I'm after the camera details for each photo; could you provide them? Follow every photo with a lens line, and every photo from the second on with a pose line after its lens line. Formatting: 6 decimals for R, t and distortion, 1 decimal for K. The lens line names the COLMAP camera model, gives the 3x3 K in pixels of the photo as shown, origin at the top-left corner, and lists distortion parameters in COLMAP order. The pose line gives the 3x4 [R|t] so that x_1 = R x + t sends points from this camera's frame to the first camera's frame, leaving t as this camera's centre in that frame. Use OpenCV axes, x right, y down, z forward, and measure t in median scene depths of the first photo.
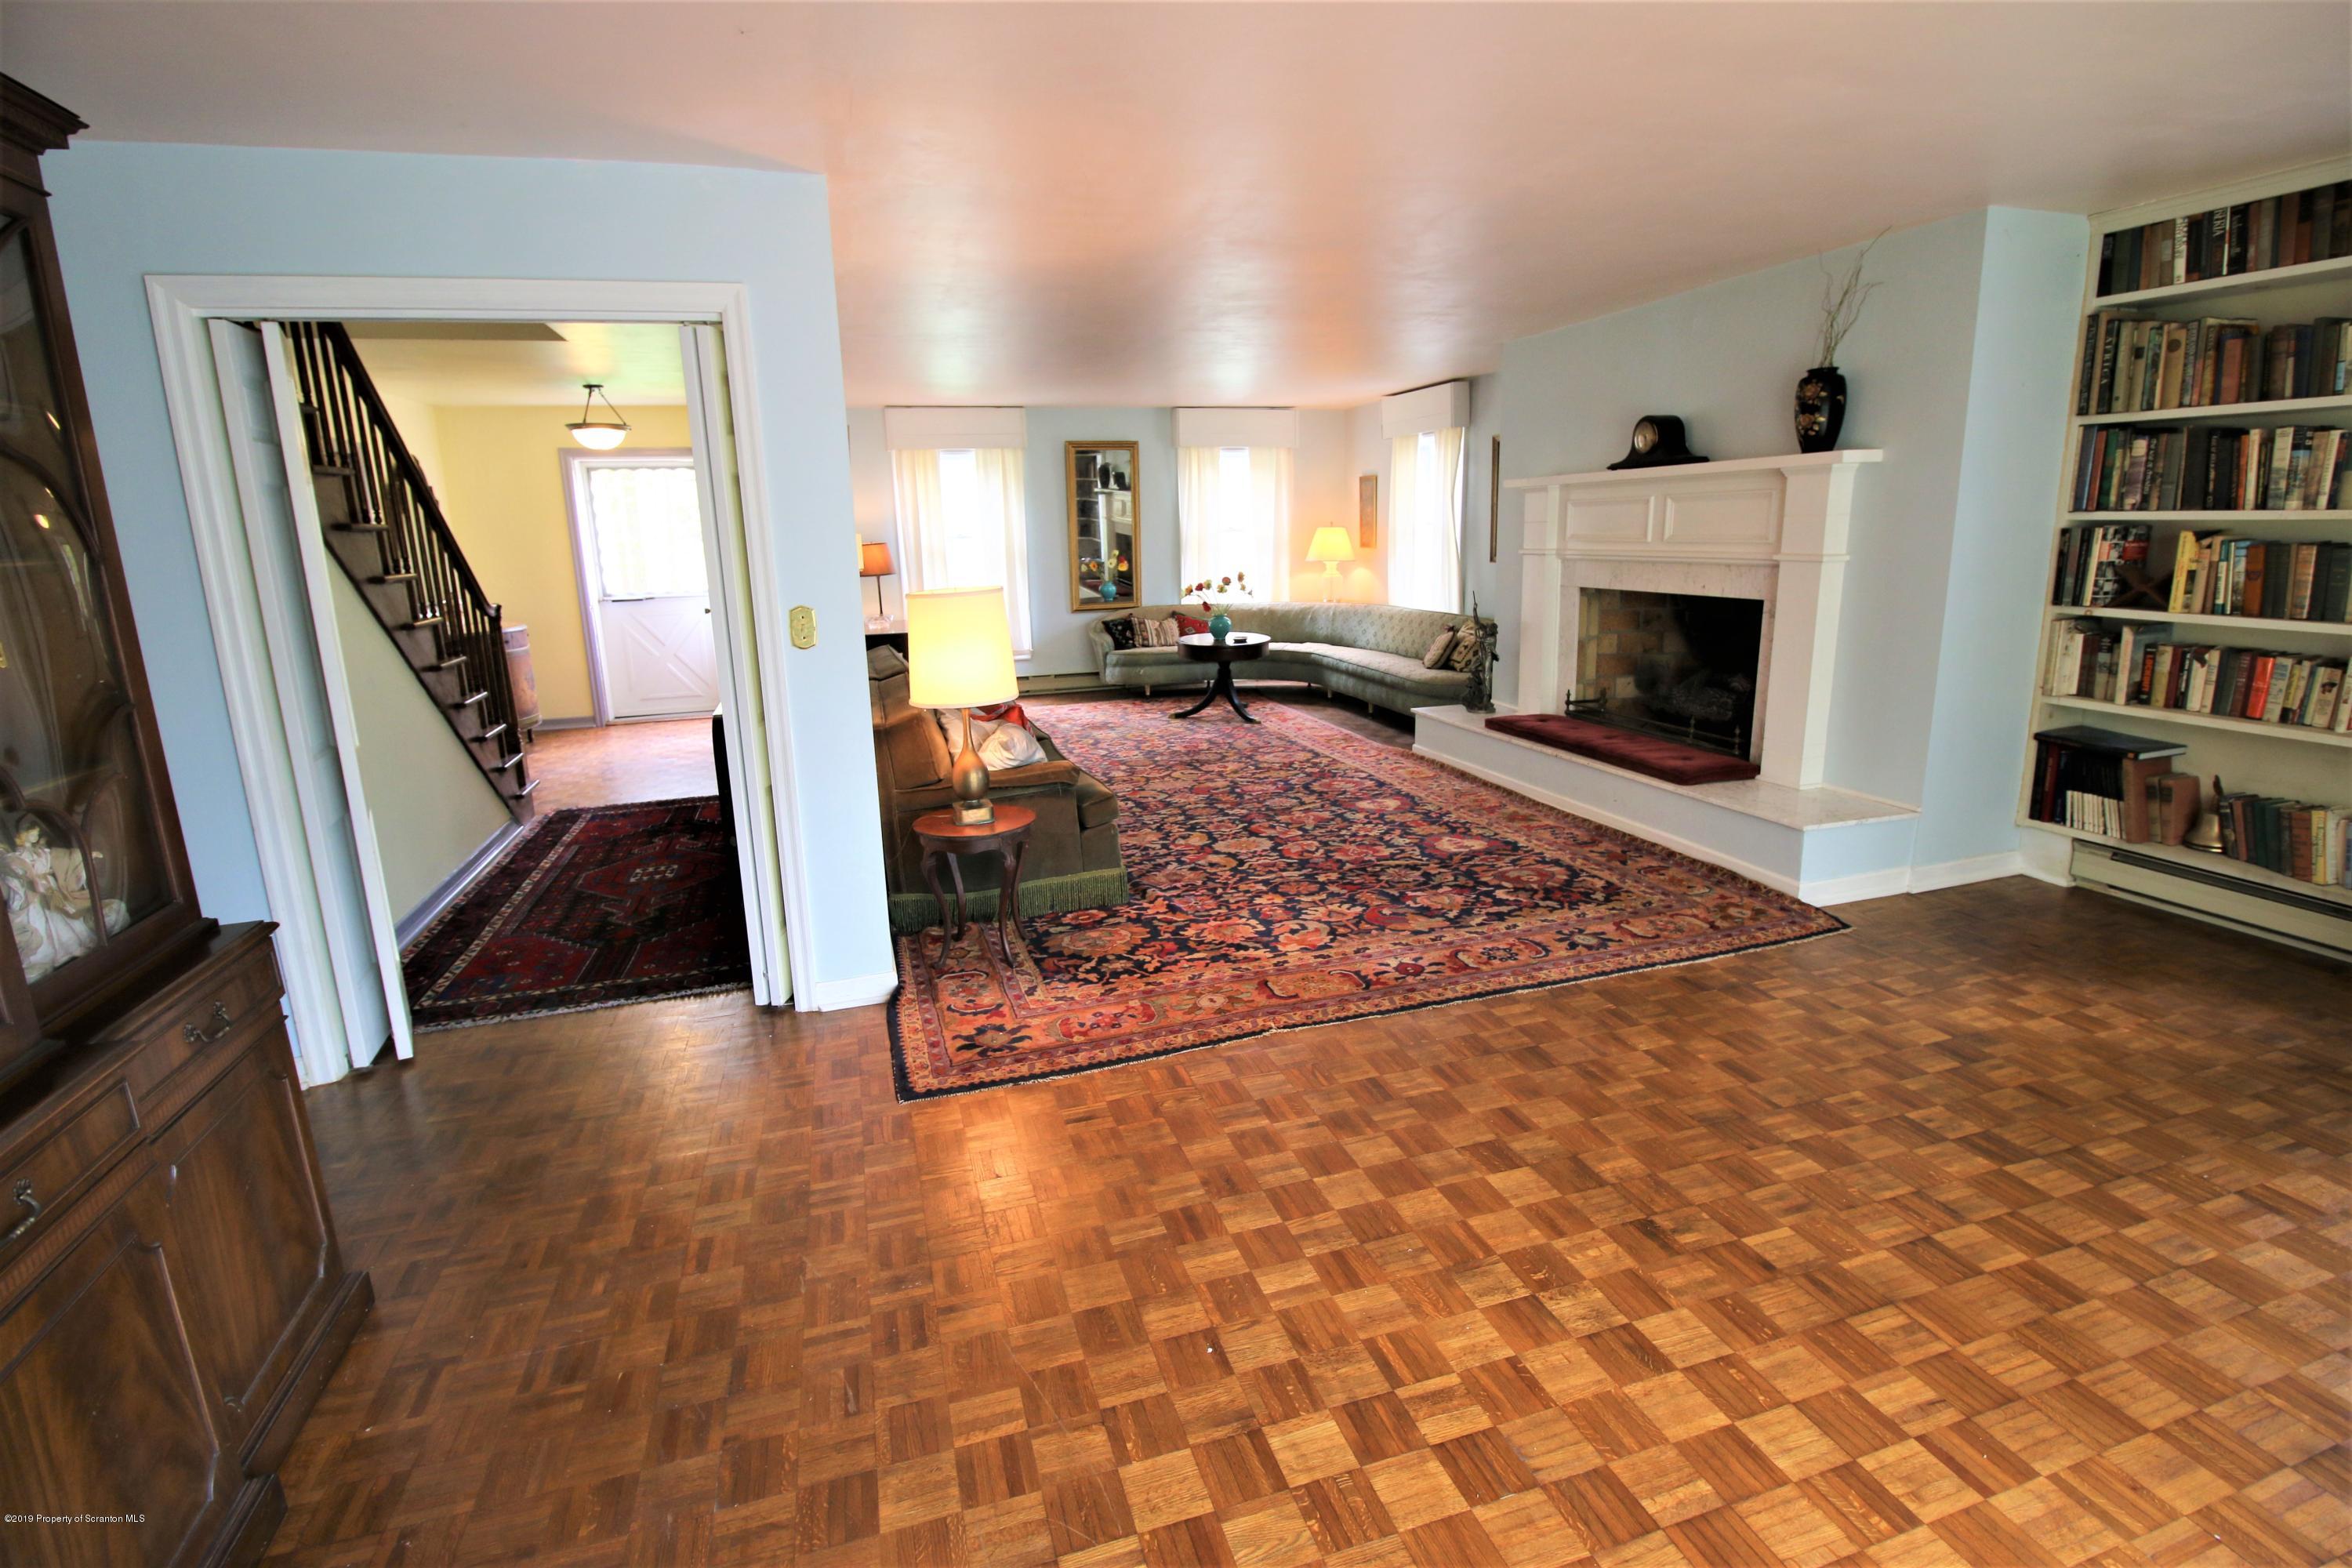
lens RADIAL K [[1076.0, 0, 1168.4], [0, 1076.0, 756.1], [0, 0, 1]] dist [-0.006602, -0.009850]
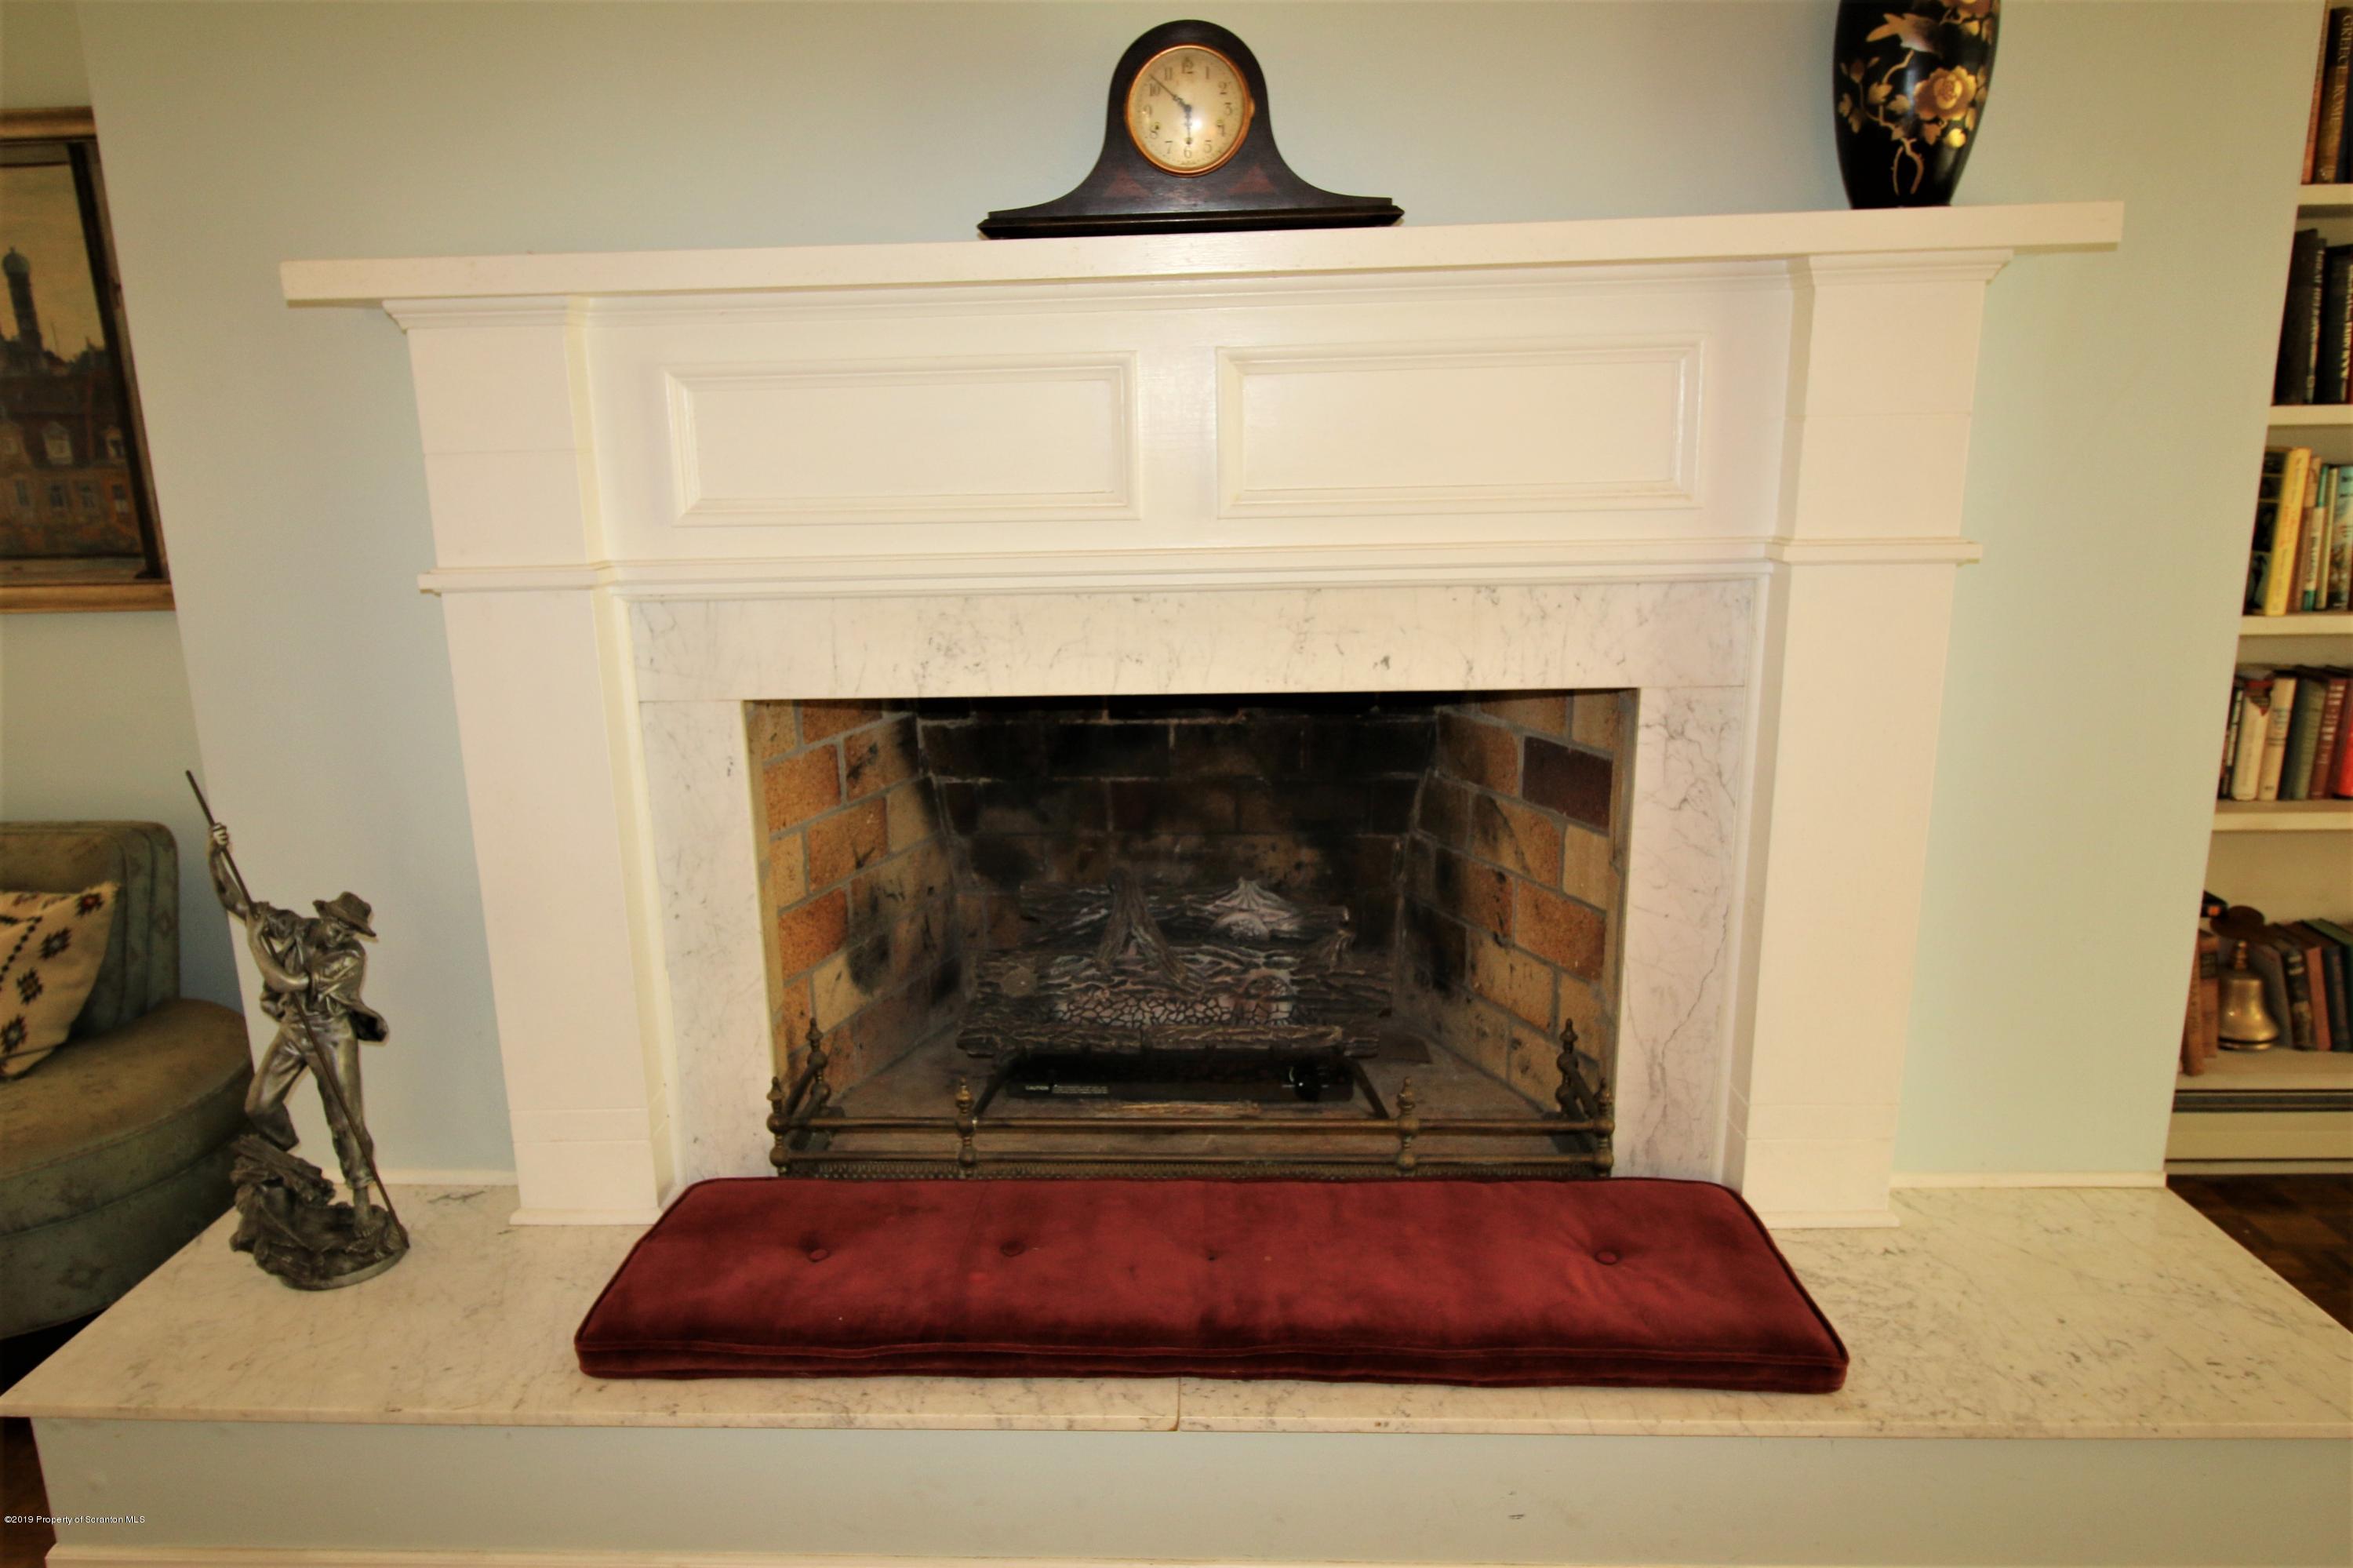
lens RADIAL K [[1552.8, 0, 1168.6], [0, 1552.8, 780.2], [0, 0, 1]] dist [-0.011297, -0.003947]
pose [[0.335645, -0.198620, 0.920811, 0.094919], [0.210523, 0.968610, 0.132192, -0.241009], [-0.918162, 0.149482, 0.366924, 1.113643]]
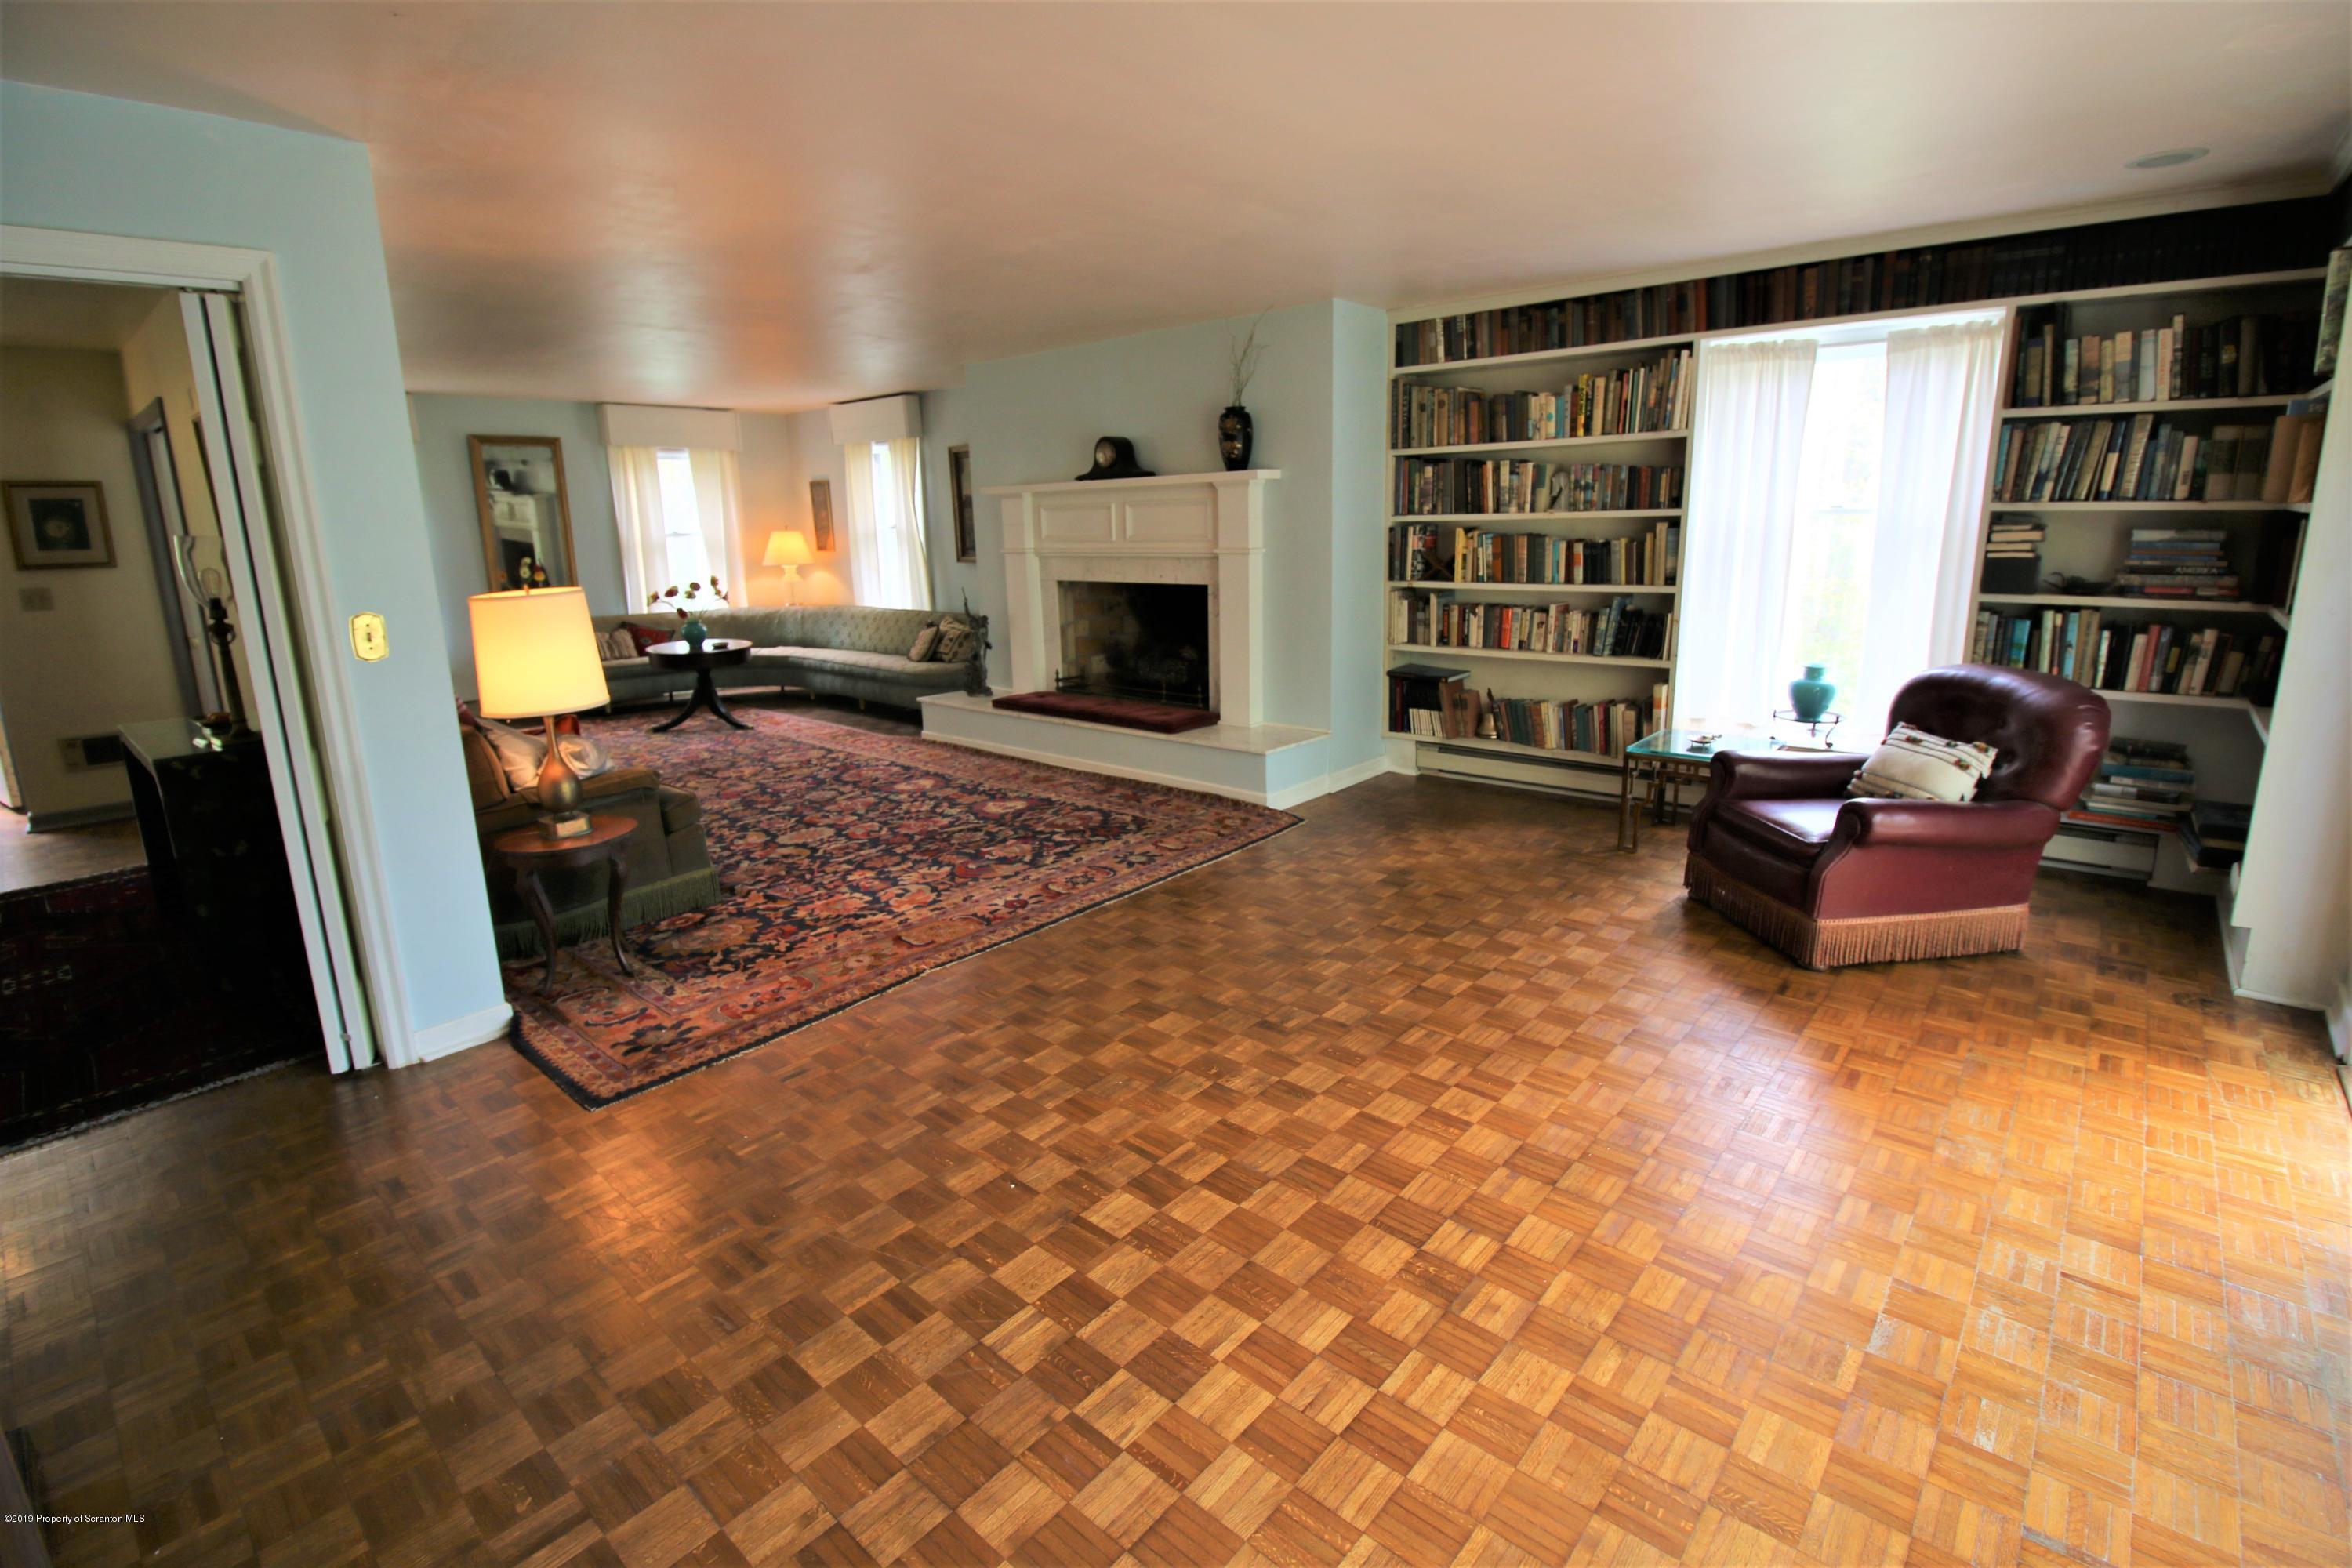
lens RADIAL K [[1076.0, 0, 1169.3], [0, 1076.0, 752.0], [0, 0, 1]] dist [-0.006602, -0.009850]
pose [[0.853450, -0.105385, 0.510409, -0.186150], [0.110562, 0.993662, 0.020294, 0.025266], [-0.509313, 0.039112, 0.859692, -0.084201]]
